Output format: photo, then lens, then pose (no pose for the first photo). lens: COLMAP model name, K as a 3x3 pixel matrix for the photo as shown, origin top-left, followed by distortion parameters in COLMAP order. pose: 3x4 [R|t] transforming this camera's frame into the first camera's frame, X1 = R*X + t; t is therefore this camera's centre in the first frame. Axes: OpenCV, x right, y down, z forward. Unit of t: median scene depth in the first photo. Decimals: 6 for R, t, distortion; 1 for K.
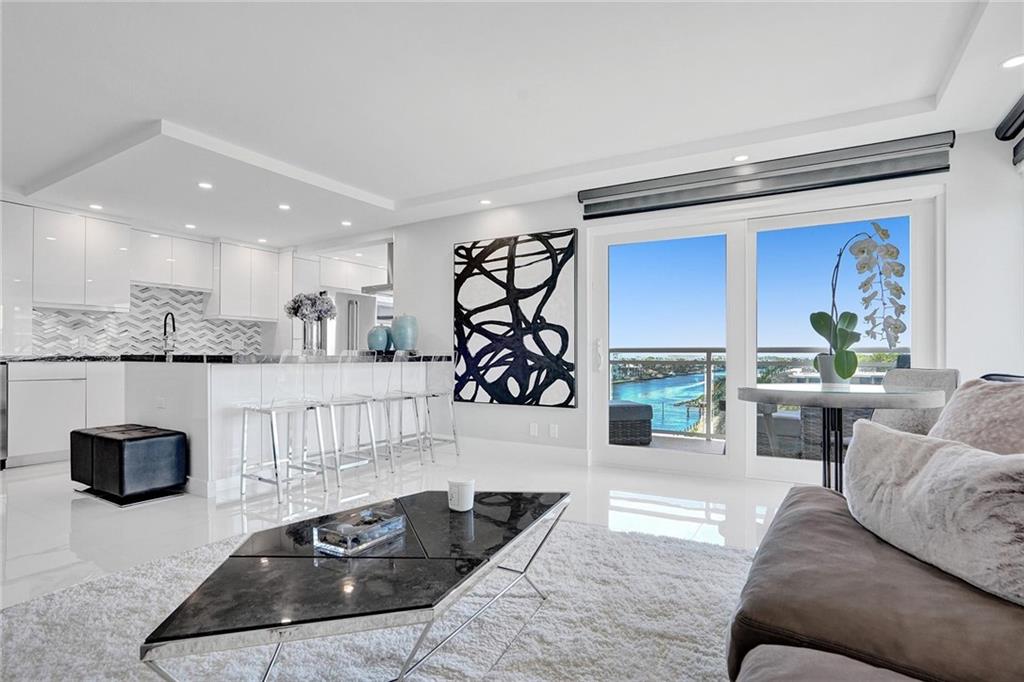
lens RADIAL K [[521.3, 0, 510.8], [0, 521.3, 346.9], [0, 0, 1]] dist [-0.023510, -0.000304]
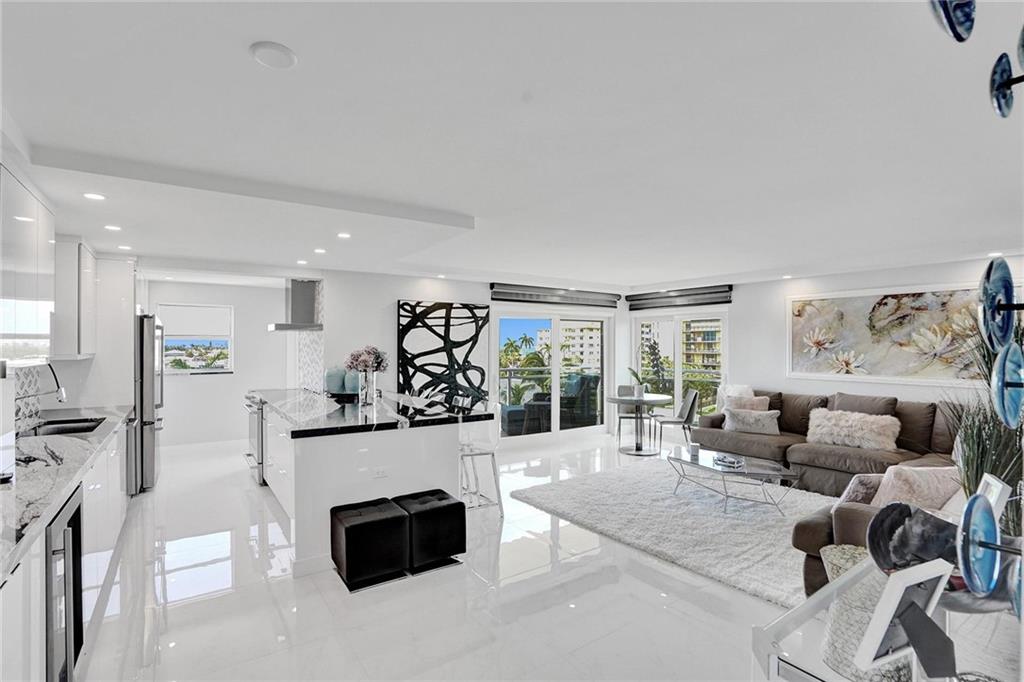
lens RADIAL K [[487.4, 0, 511.8], [0, 487.4, 346.5], [0, 0, 1]] dist [-0.002063, -0.000037]
pose [[0.416070, 0.001541, 0.909331, -1.115597], [-0.014262, 0.999887, 0.004831, -0.104003], [-0.909221, -0.014979, 0.416045, 0.301726]]
